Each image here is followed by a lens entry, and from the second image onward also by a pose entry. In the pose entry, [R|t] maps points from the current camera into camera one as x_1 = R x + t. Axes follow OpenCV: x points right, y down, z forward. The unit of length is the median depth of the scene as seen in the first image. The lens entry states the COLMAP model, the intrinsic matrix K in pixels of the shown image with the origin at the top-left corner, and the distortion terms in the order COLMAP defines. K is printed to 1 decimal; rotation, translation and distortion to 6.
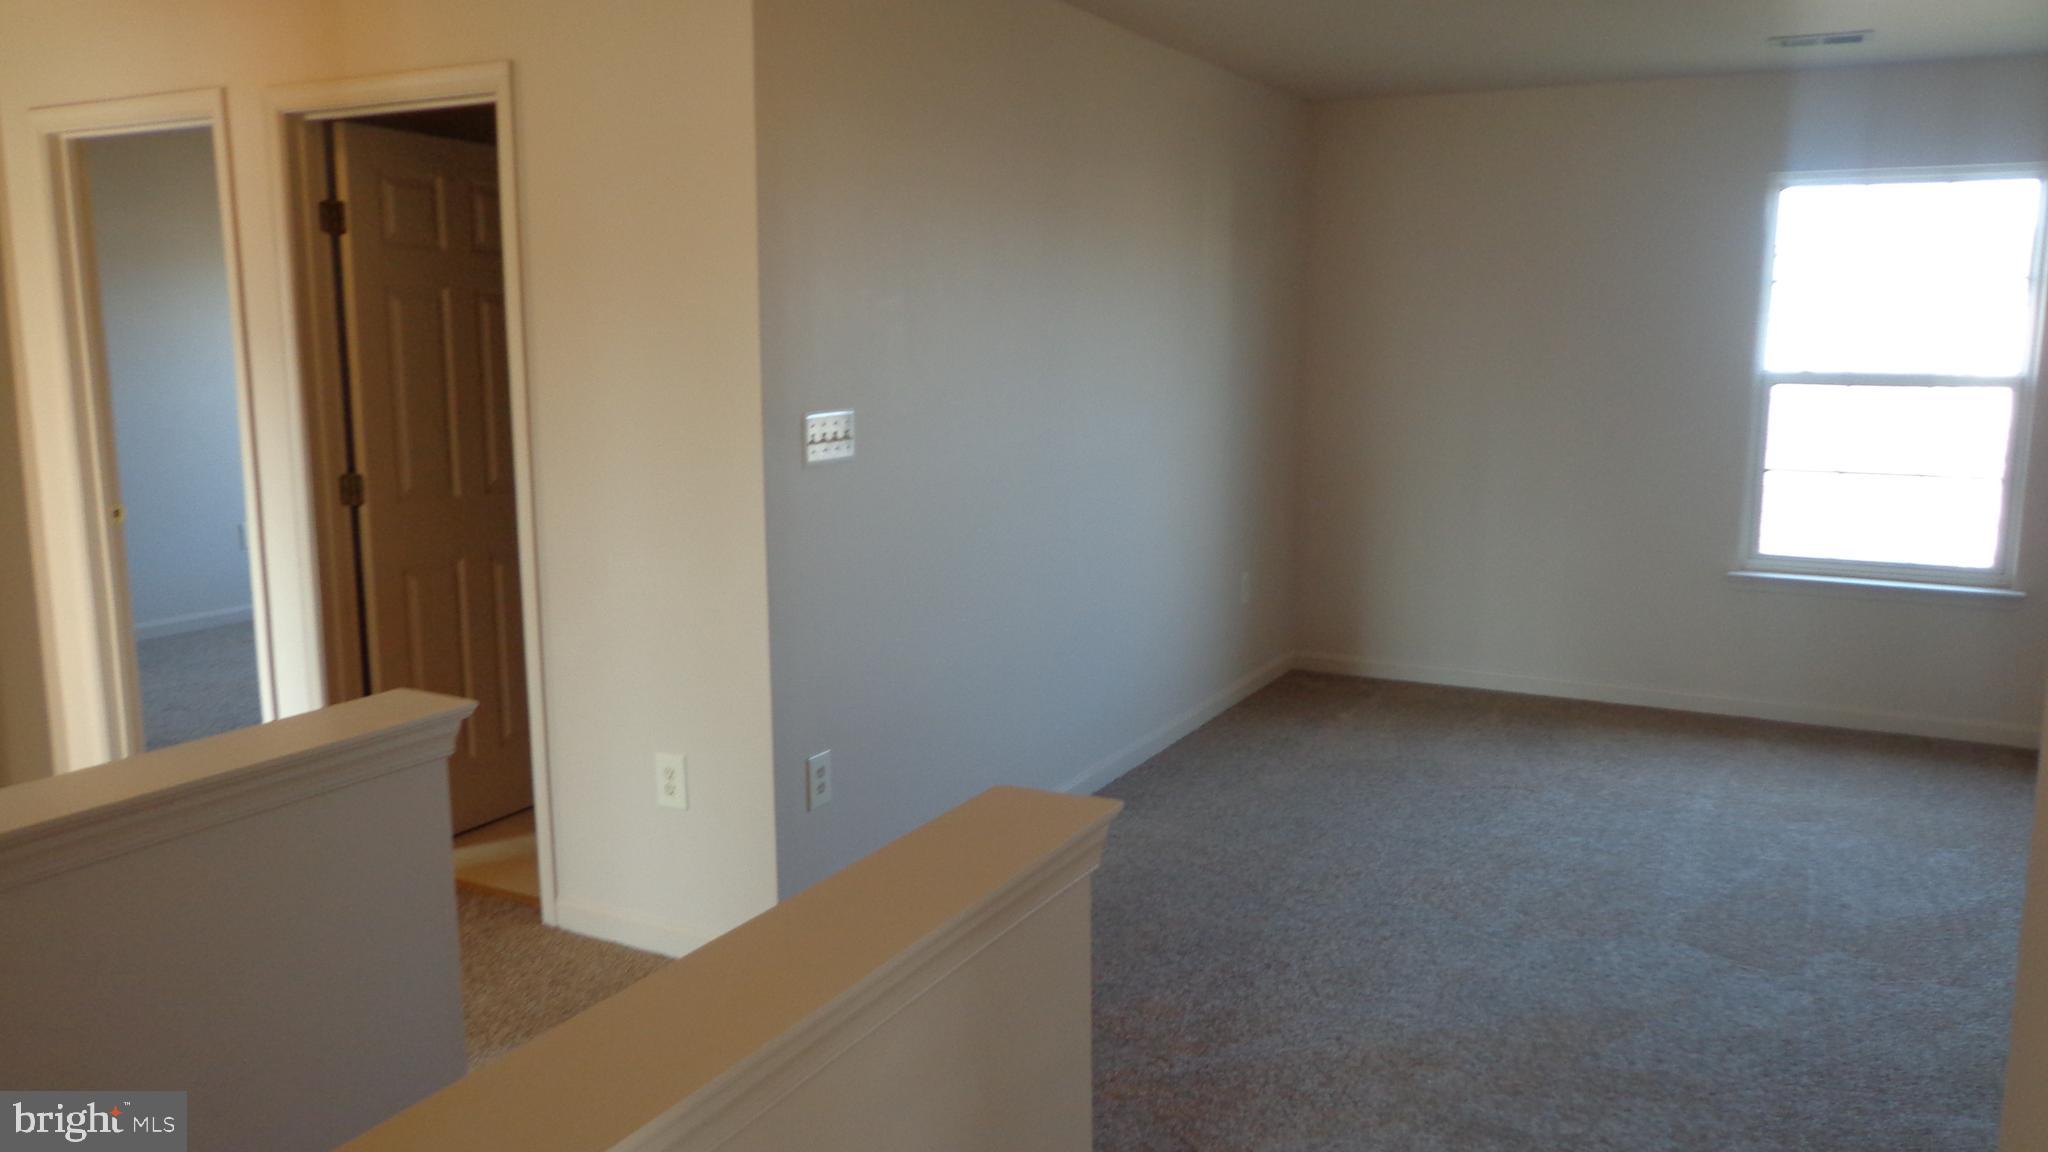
lens RADIAL K [[1538.3, 0, 1021.7], [0, 1538.3, 577.0], [0, 0, 1]] dist [0.010399, -0.000288]
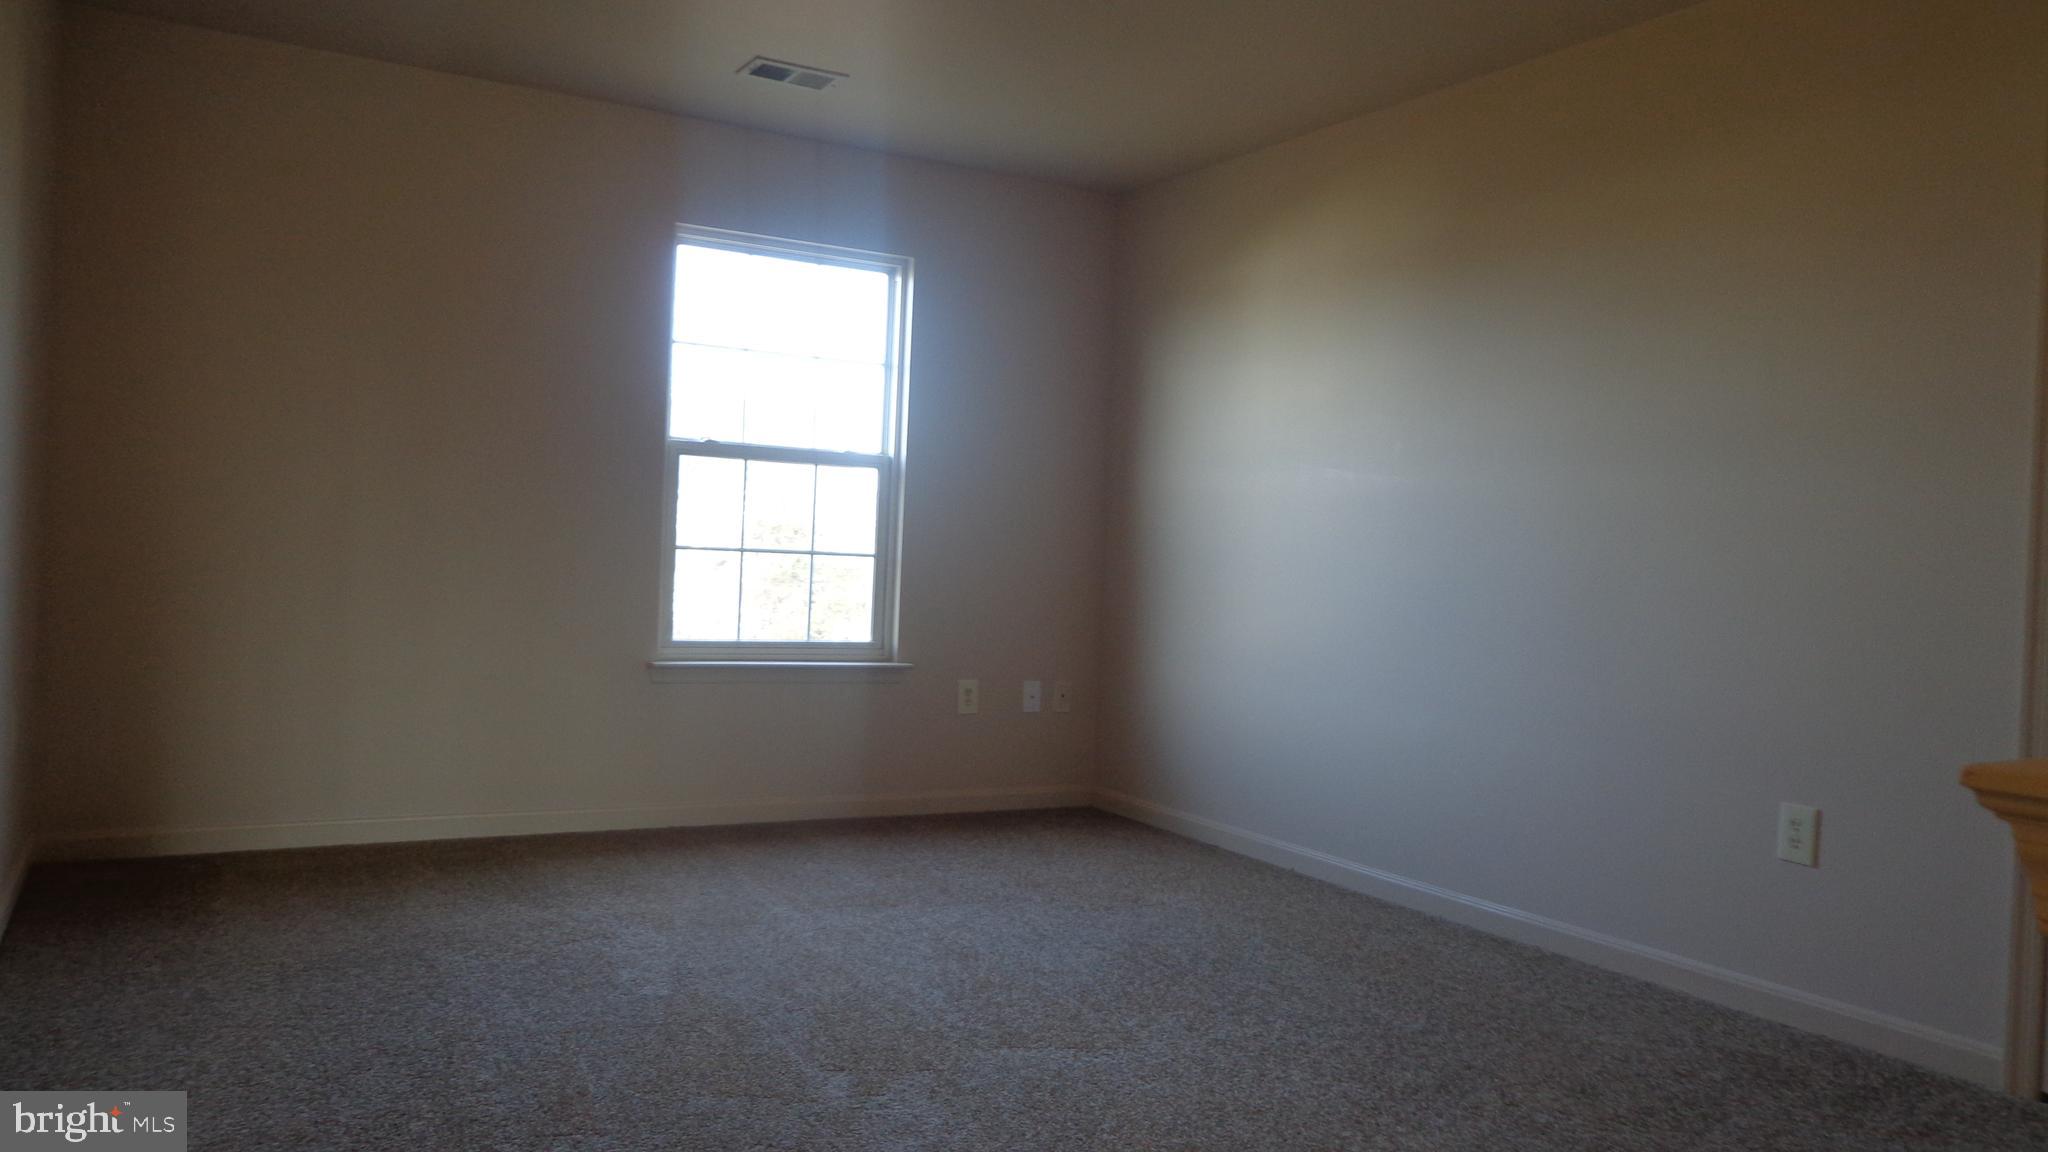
lens RADIAL K [[1538.3, 0, 1026.1], [0, 1538.3, 574.1], [0, 0, 1]] dist [0.010399, -0.000288]
pose [[0.545481, 0.006797, 0.838096, -0.168838], [0.097598, 0.992649, -0.071573, 0.032181], [-0.832421, 0.120838, 0.540808, 0.356804]]
